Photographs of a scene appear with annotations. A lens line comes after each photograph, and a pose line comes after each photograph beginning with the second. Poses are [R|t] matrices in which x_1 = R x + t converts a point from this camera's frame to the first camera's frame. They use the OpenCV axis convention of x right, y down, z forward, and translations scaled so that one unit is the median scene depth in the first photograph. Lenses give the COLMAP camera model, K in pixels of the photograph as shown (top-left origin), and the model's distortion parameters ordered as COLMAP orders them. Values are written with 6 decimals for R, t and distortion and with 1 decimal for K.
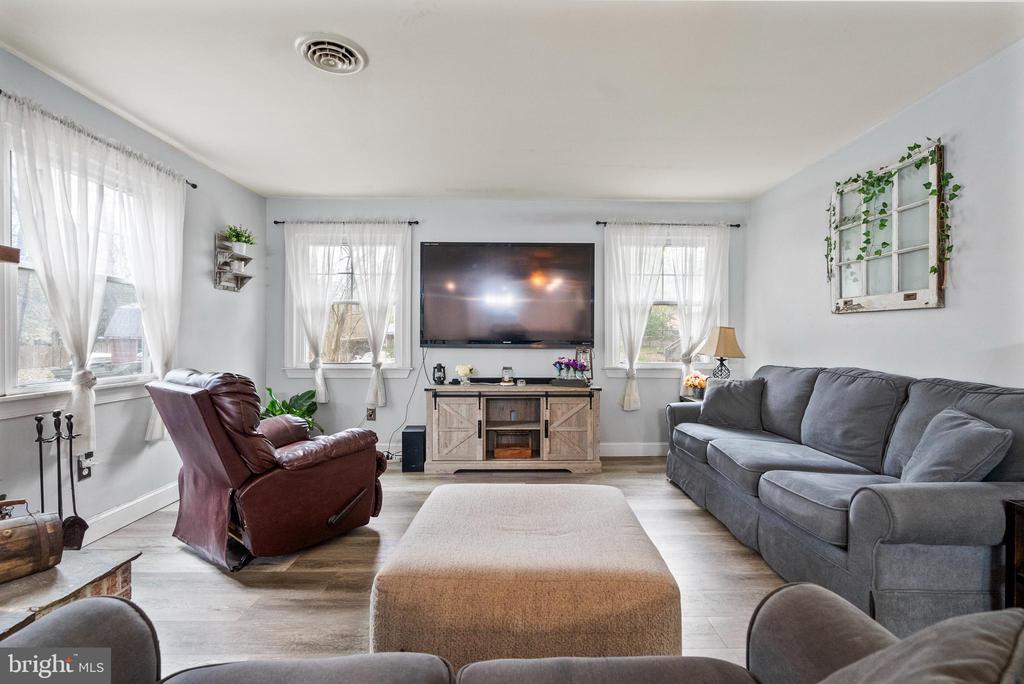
lens RADIAL K [[472.4, 0, 513.7], [0, 472.4, 343.6], [0, 0, 1]] dist [0.002376, 0.000286]
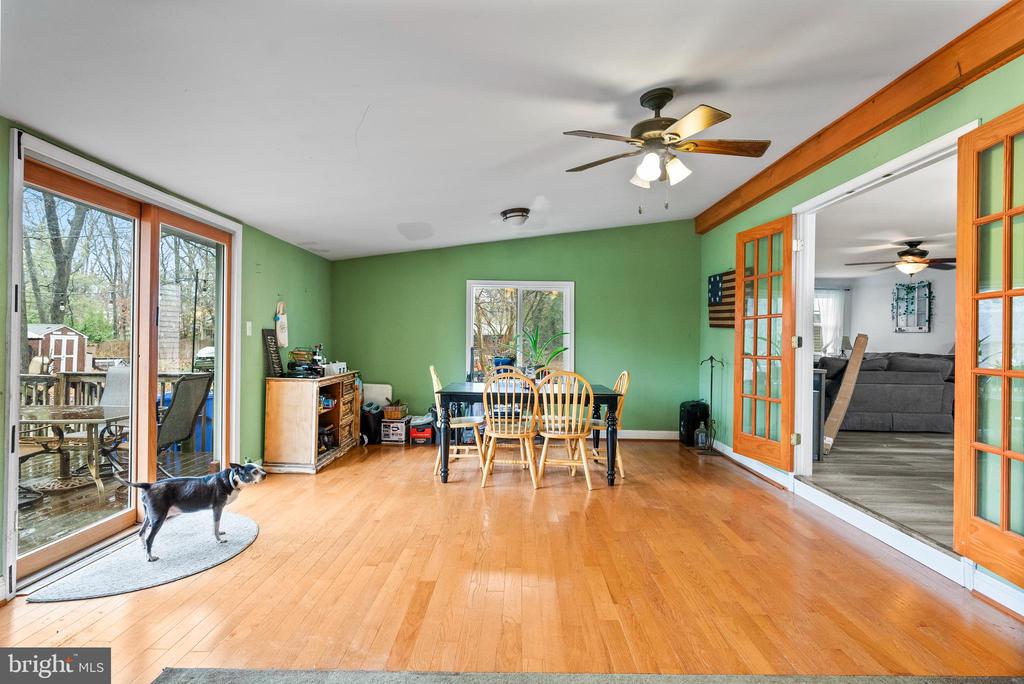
lens RADIAL K [[523.6, 0, 512.3], [0, 523.6, 341.5], [0, 0, 1]] dist [-0.000847, -0.000166]
pose [[0.999931, 0.011730, -0.000927, -1.695137], [-0.011732, 0.999928, -0.002550, 0.025366], [0.000897, 0.002561, 0.999996, -2.247180]]
